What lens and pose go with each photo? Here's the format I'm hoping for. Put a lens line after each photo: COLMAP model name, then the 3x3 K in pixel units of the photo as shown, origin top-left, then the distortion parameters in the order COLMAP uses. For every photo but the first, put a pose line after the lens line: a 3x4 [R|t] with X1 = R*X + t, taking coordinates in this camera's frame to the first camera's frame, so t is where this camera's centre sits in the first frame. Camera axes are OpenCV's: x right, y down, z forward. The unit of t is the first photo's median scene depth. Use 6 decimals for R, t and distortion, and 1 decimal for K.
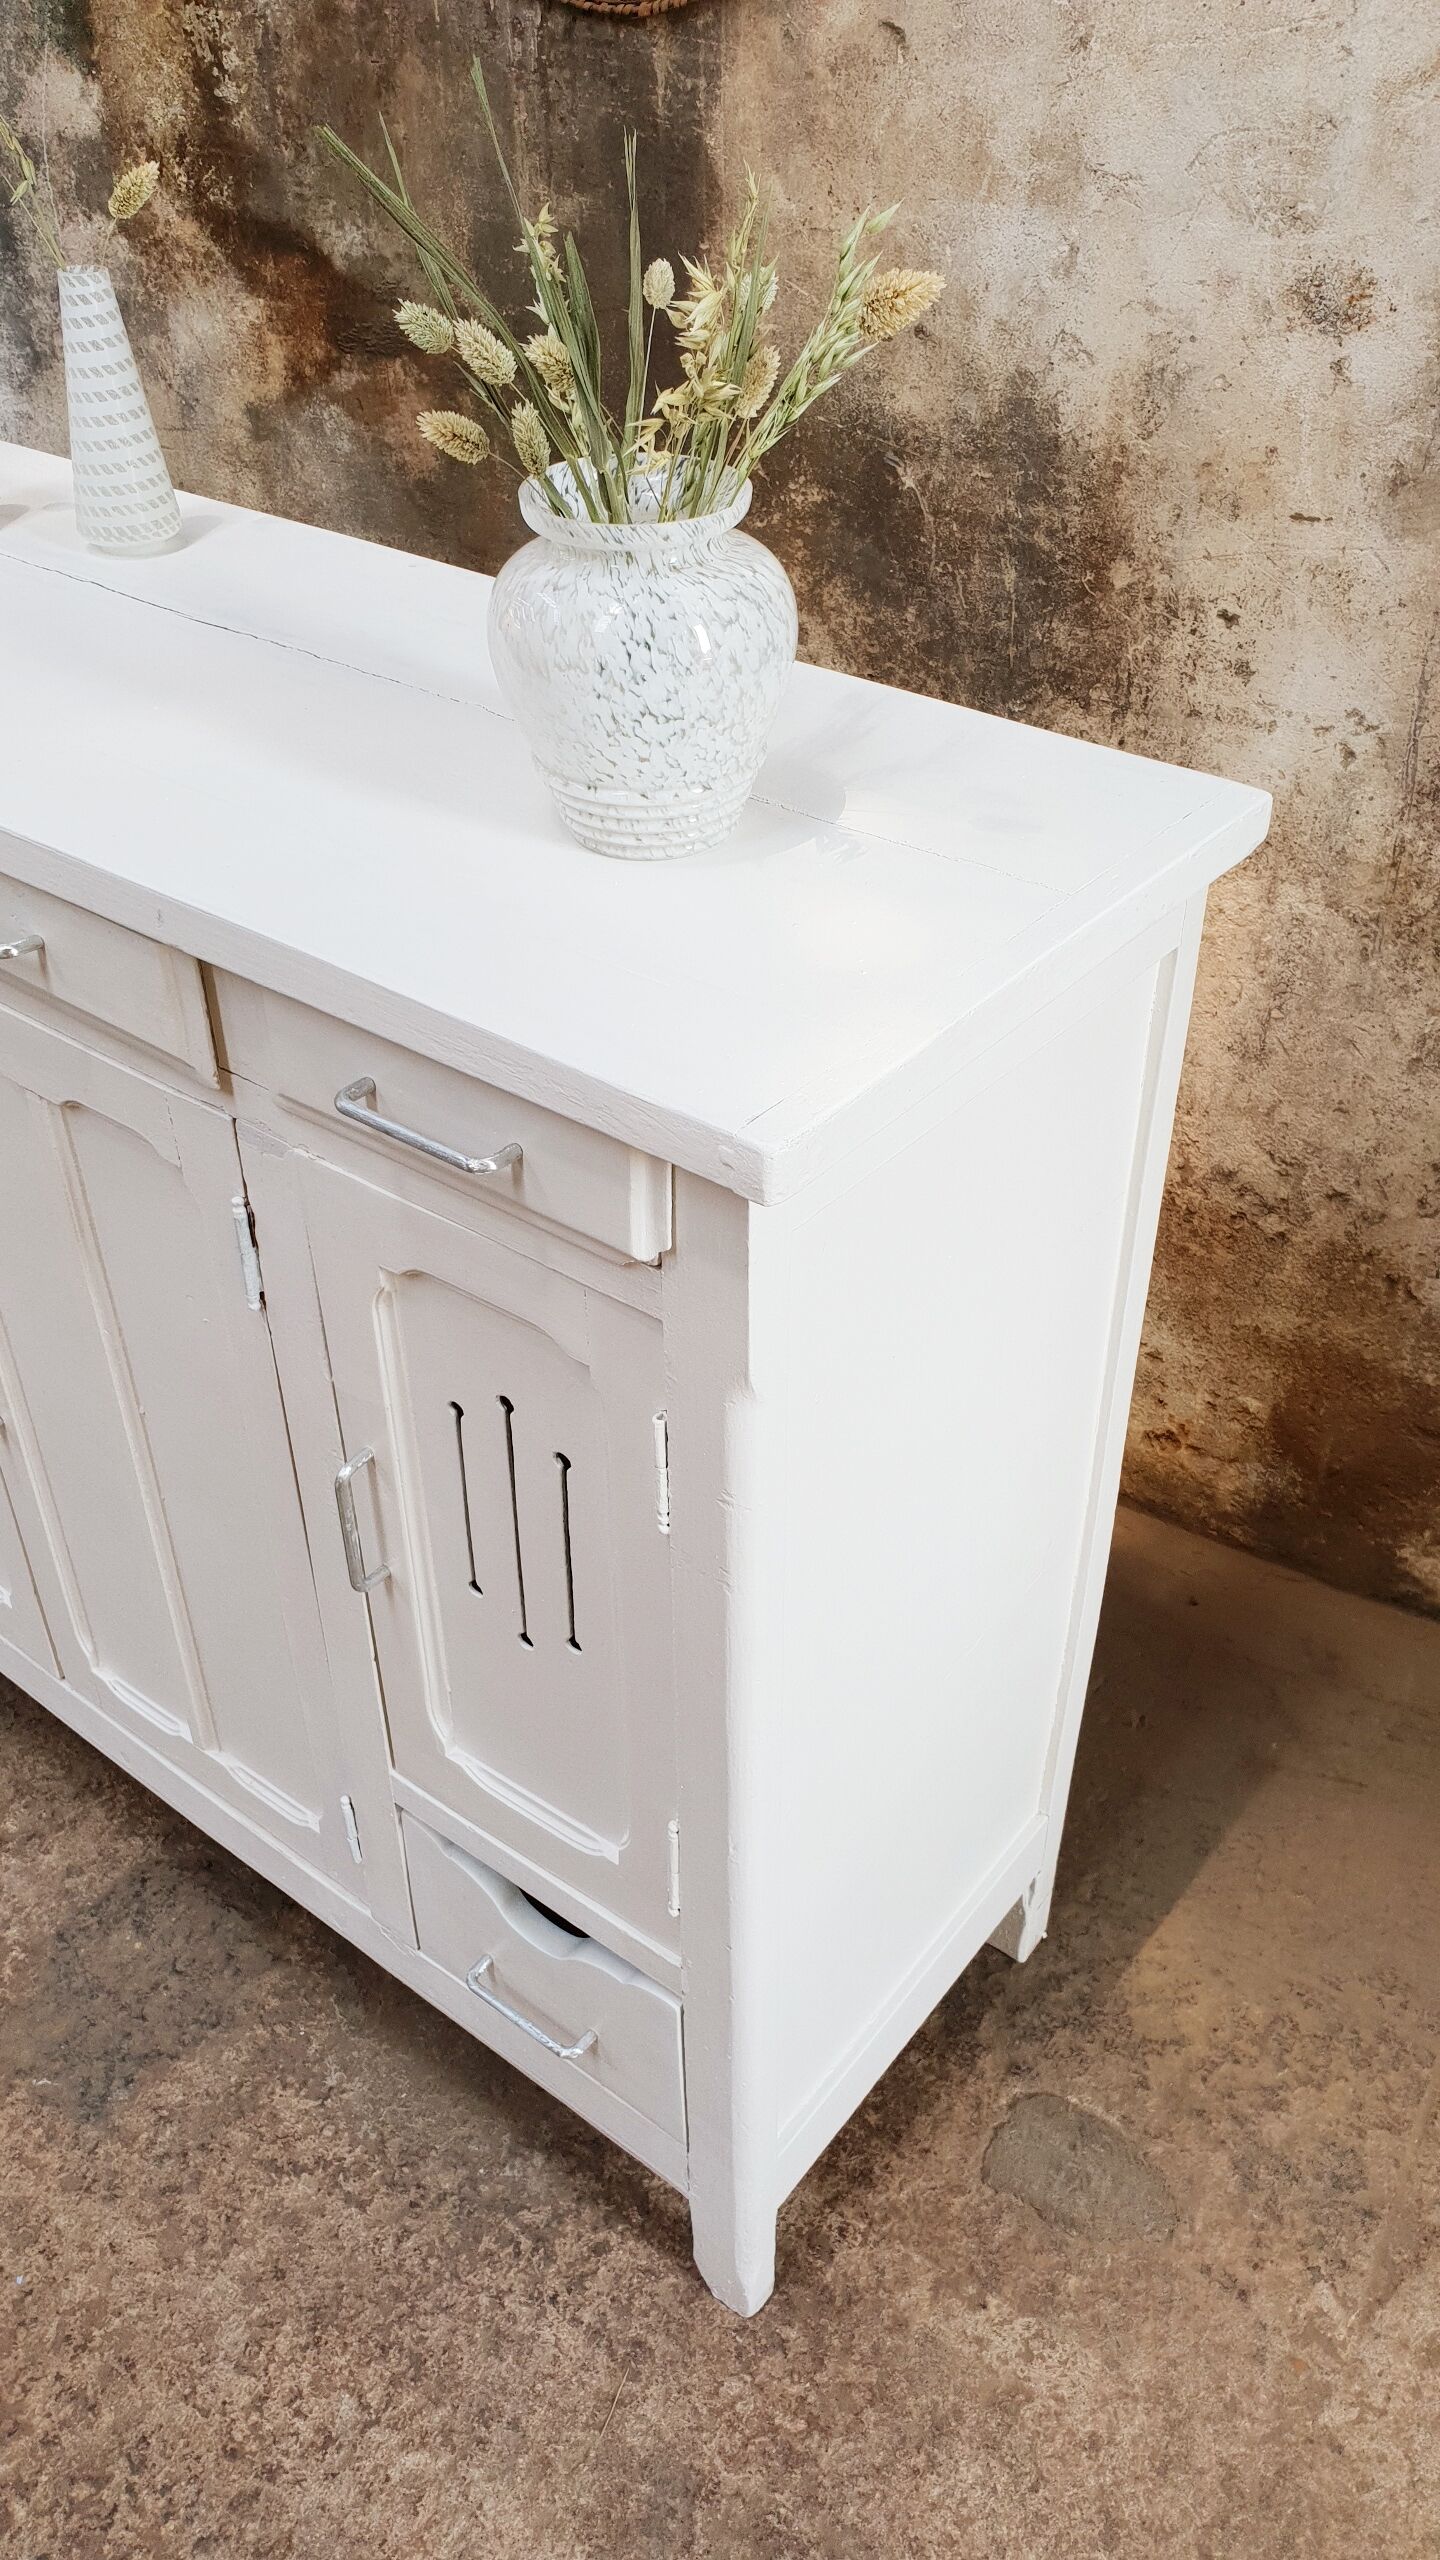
lens RADIAL K [[2088.9, 0, 724.4], [0, 2088.9, 1329.2], [0, 0, 1]] dist [0.004303, 0.007570]
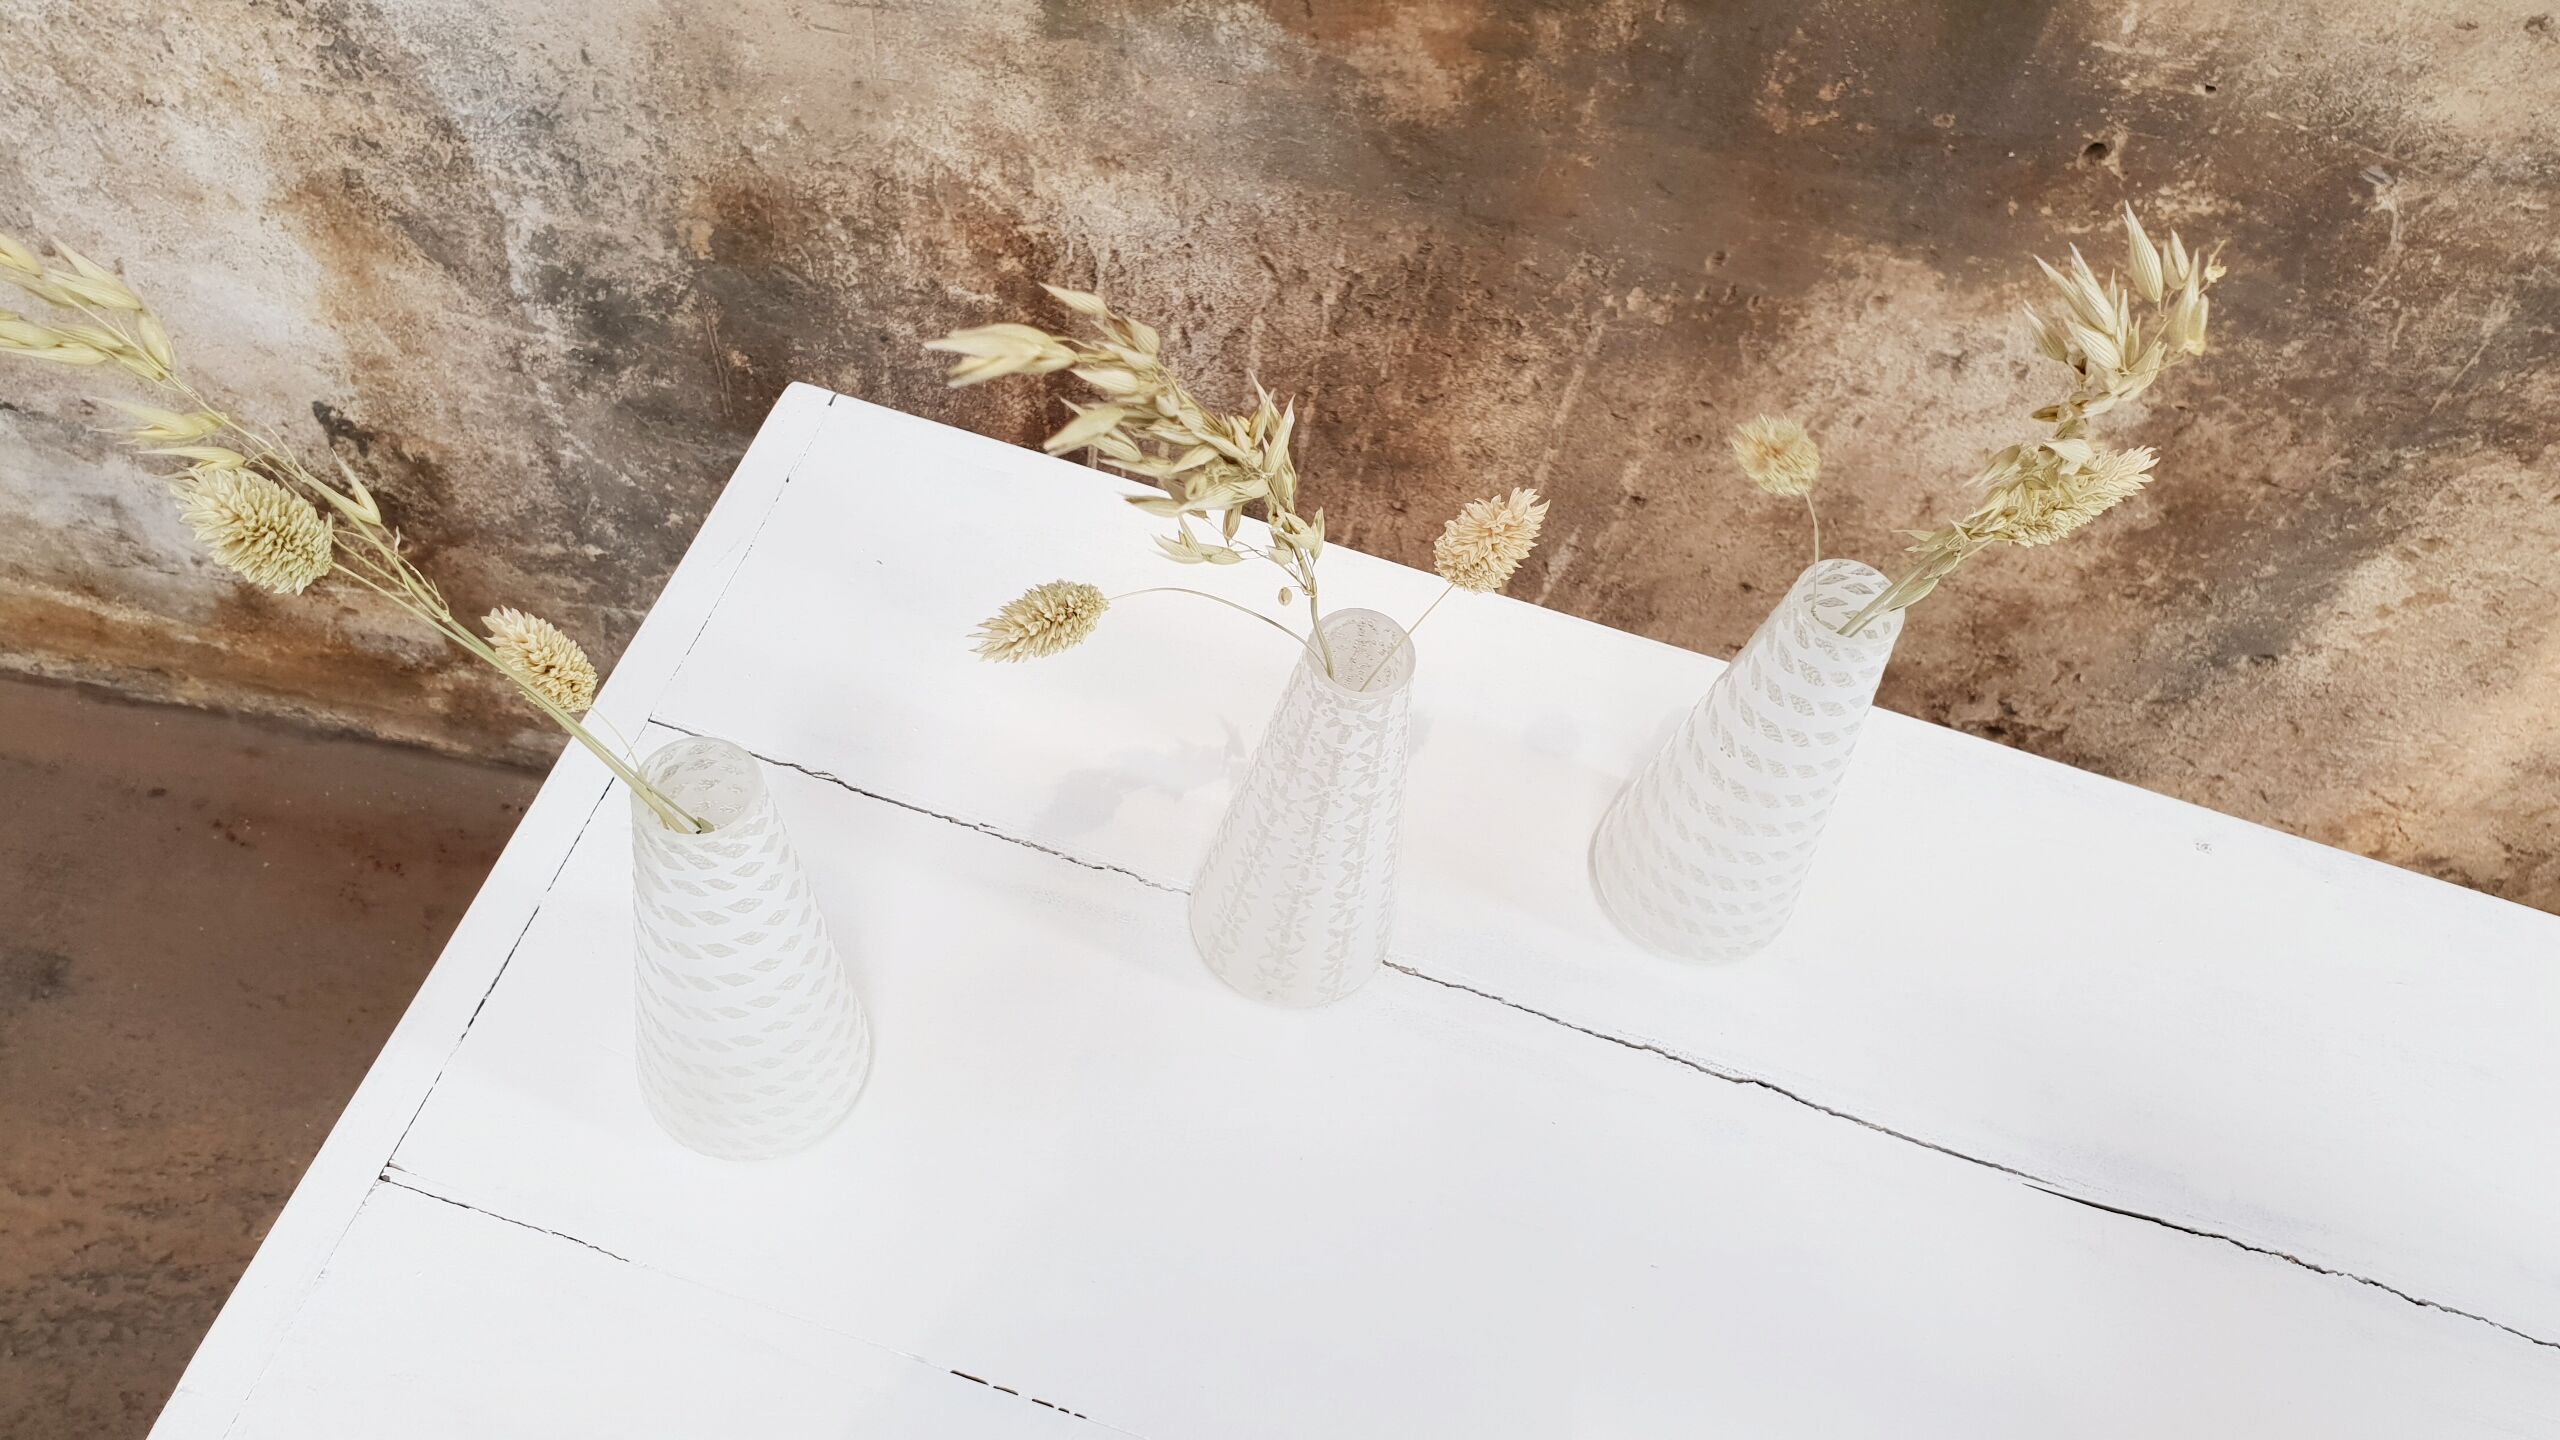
lens RADIAL K [[2071.2, 0, 1280.0], [0, 2071.2, 720.0], [0, 0, 1]] dist [-0.059834, 0.102889]
pose [[0.920853, -0.249712, 0.299455, -0.409444], [0.134353, 0.924189, 0.357524, -0.484201], [-0.366031, -0.288994, 0.884592, 0.482680]]
